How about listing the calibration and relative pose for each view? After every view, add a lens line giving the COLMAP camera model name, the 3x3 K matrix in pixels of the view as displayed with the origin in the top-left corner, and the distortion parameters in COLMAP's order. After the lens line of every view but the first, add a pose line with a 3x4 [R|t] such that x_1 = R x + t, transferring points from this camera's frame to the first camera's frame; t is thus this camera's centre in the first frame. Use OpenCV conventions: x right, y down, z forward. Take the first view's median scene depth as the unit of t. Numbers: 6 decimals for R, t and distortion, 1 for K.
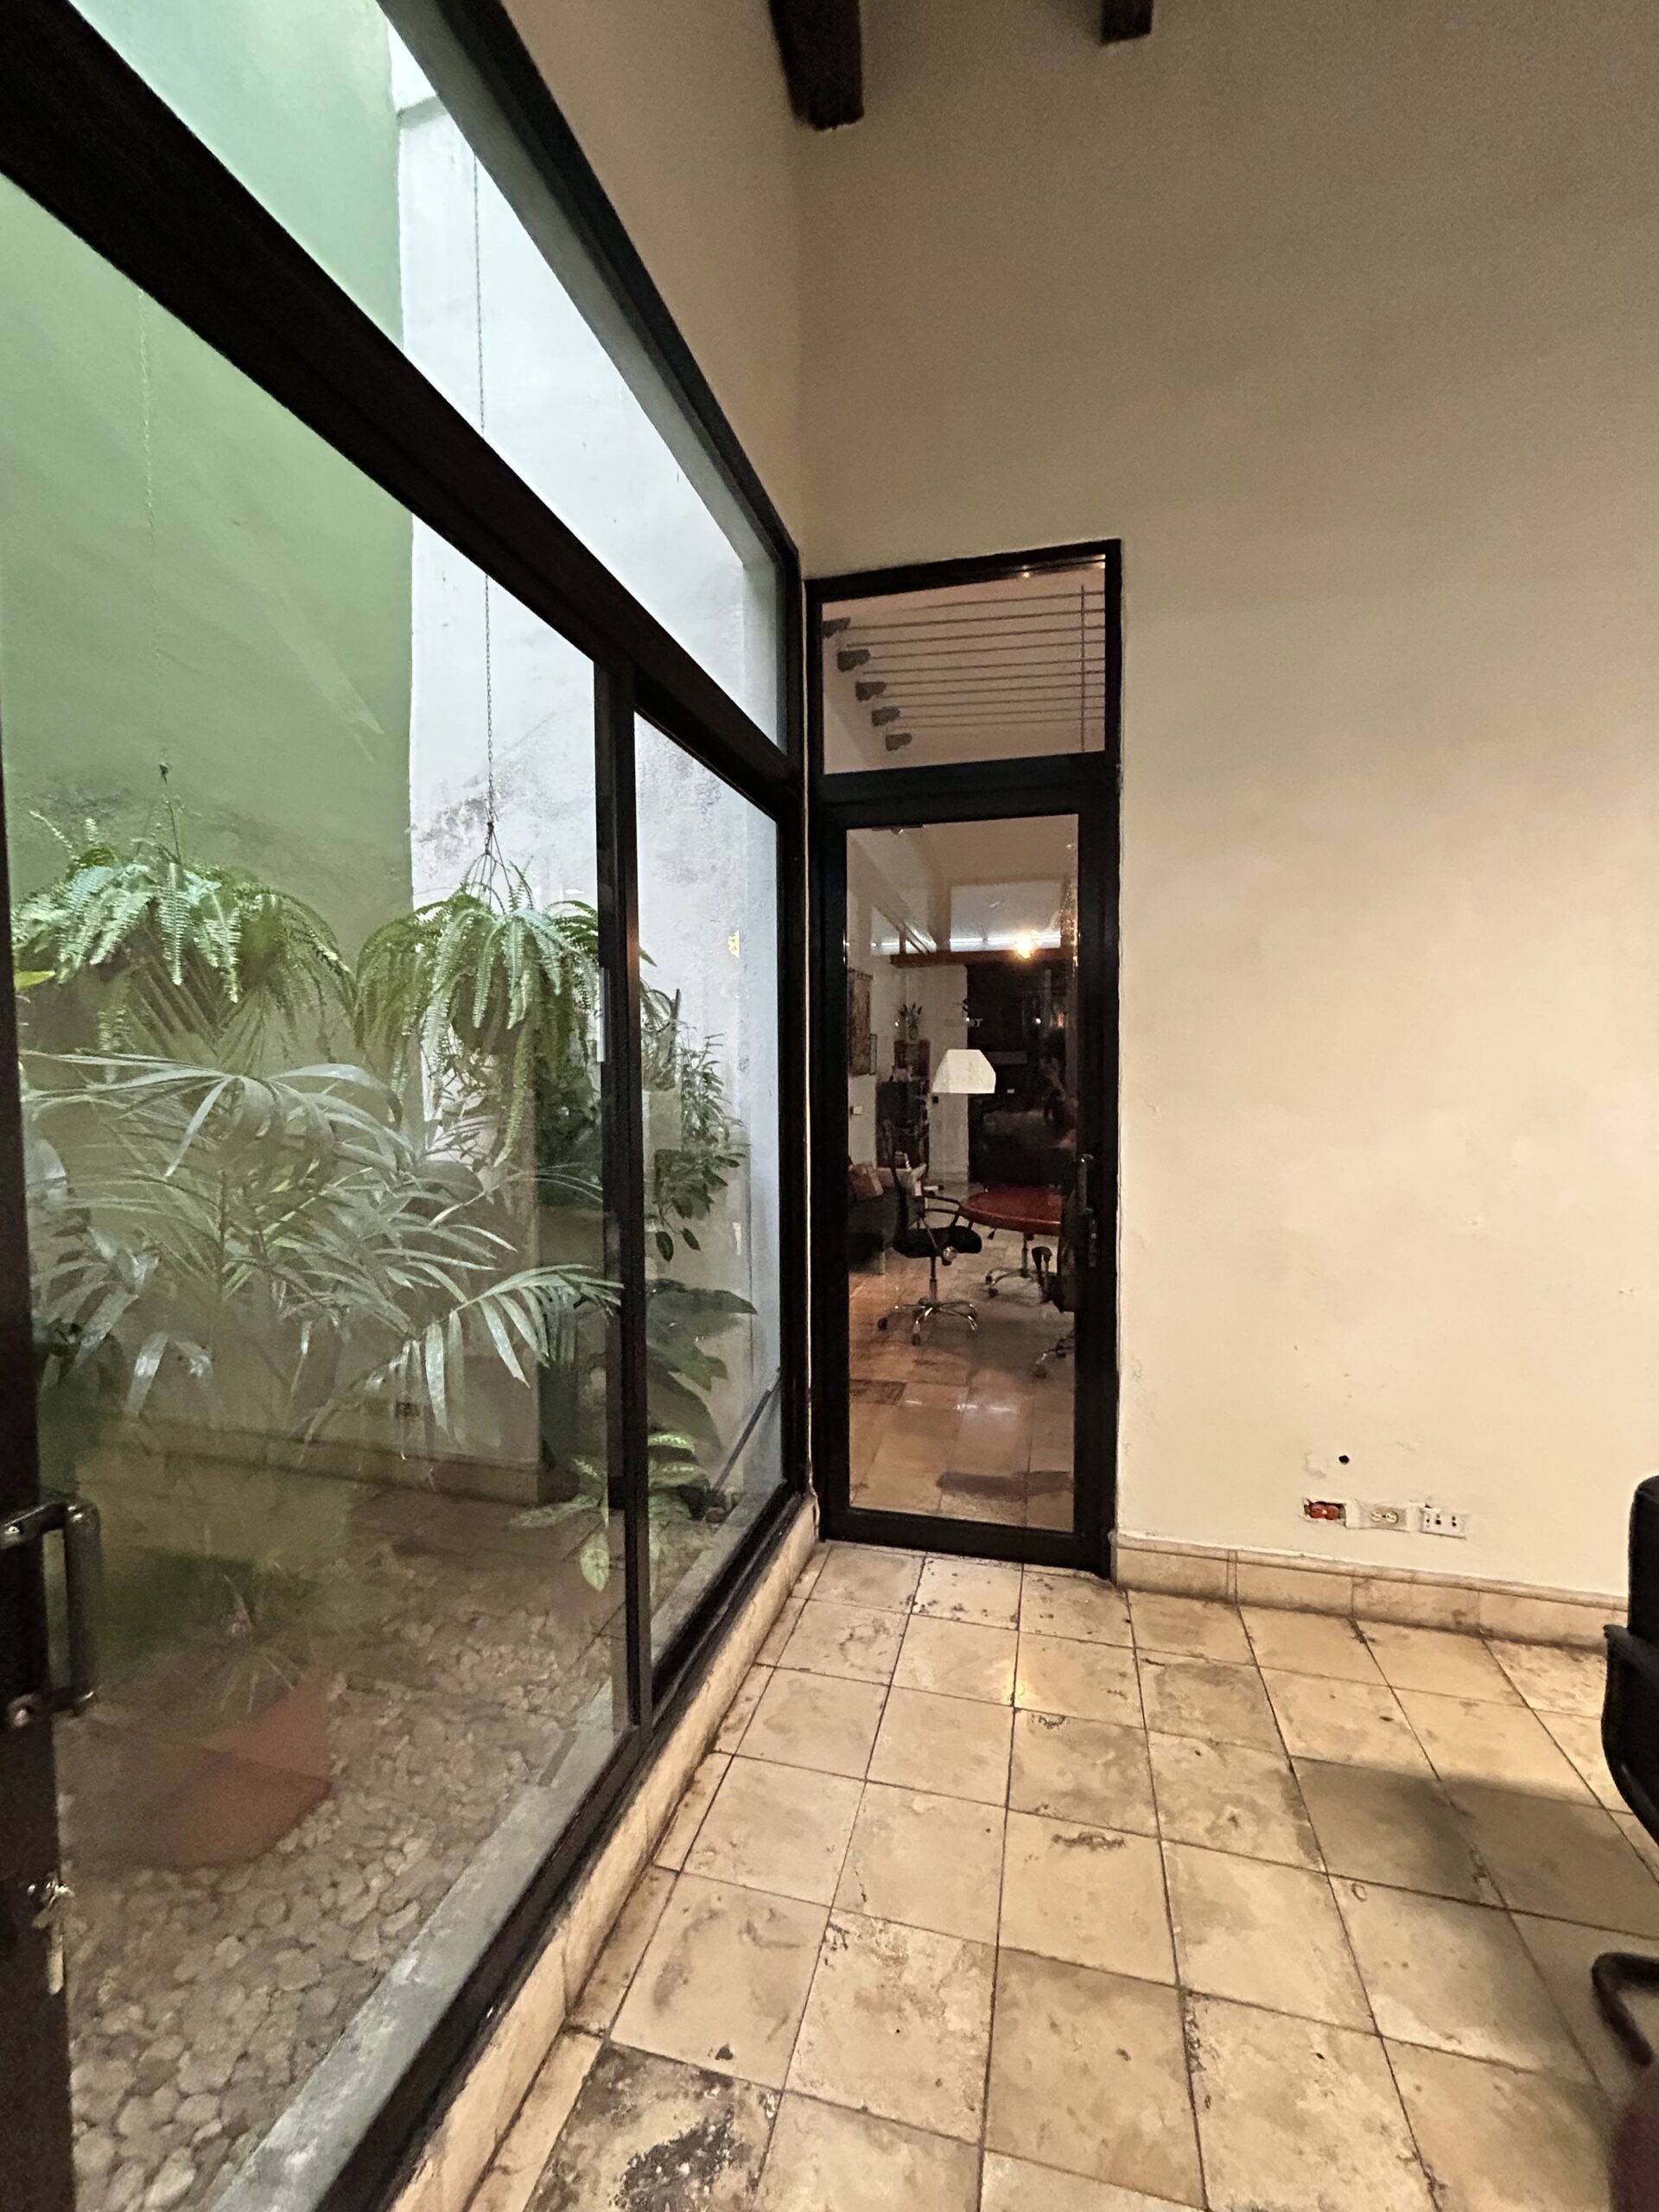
lens RADIAL K [[885.8, 0, 836.8], [0, 885.8, 1101.0], [0, 0, 1]] dist [-0.001401, -0.000253]
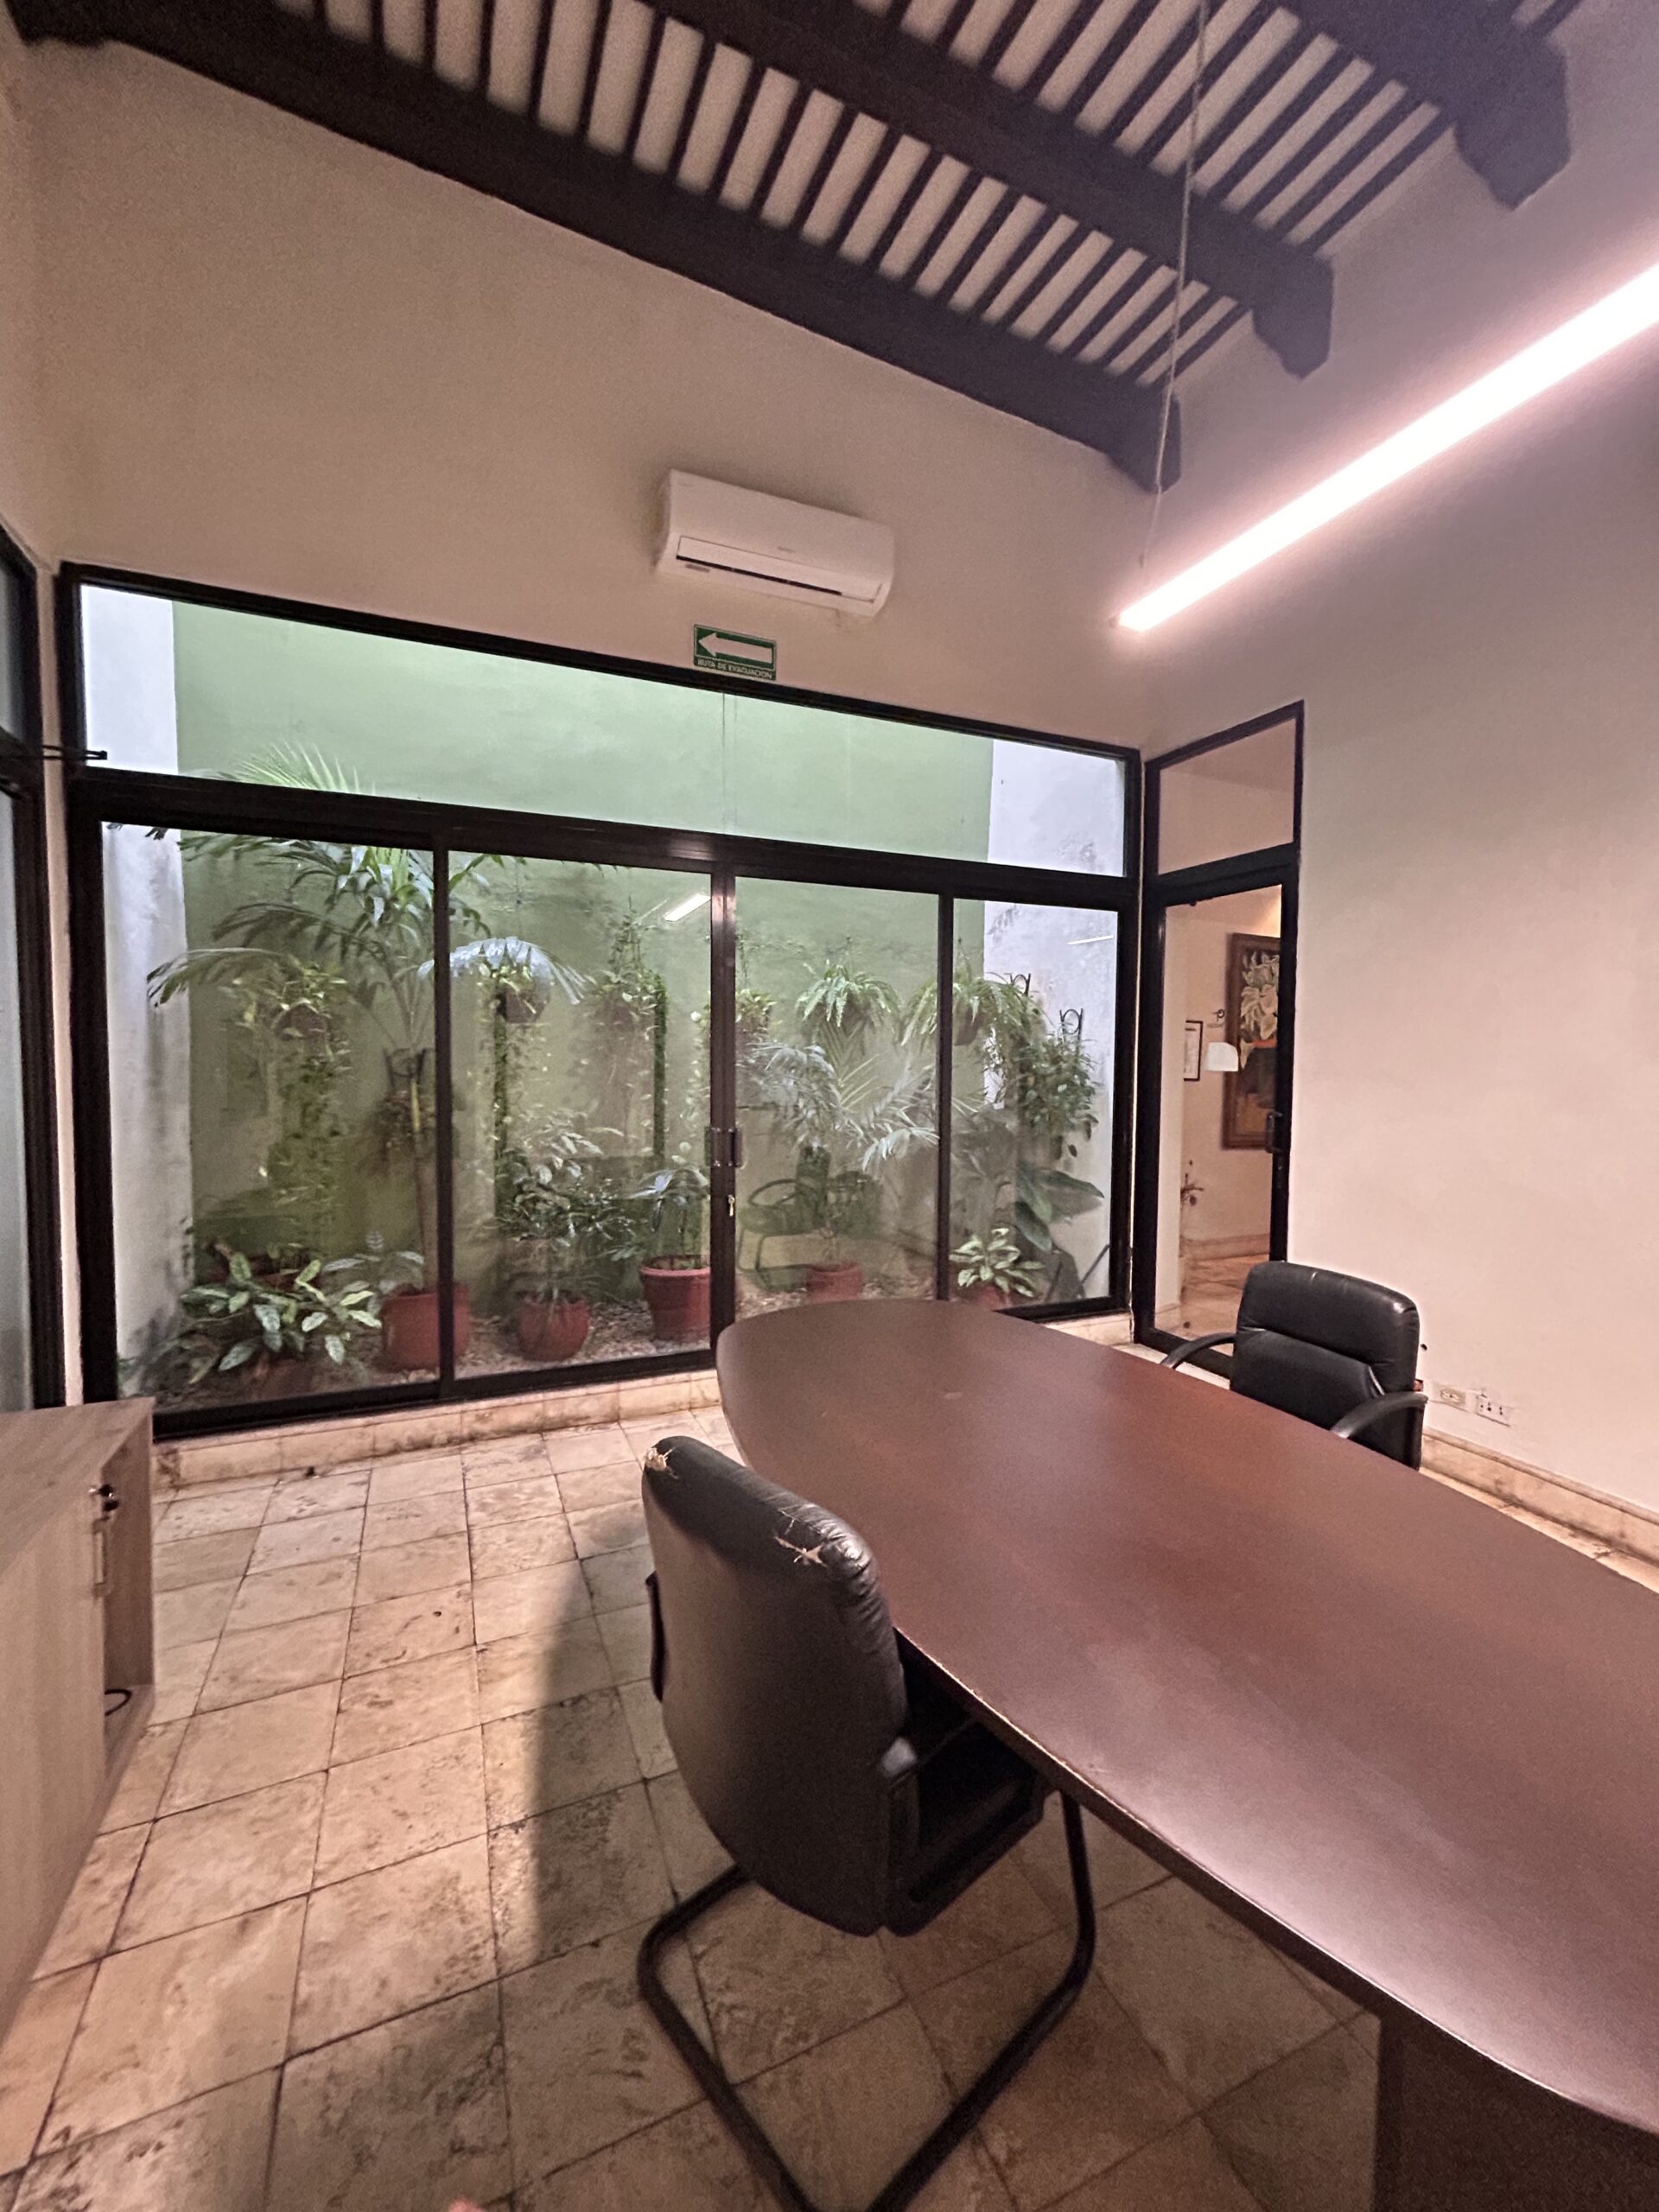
lens RADIAL K [[885.8, 0, 827.6], [0, 885.8, 1102.5], [0, 0, 1]] dist [-0.001401, -0.000253]
pose [[0.613817, 0.050921, -0.787805, 1.069681], [-0.047927, 0.998481, 0.027197, 0.041317], [0.787992, 0.021063, 0.615325, -0.555851]]
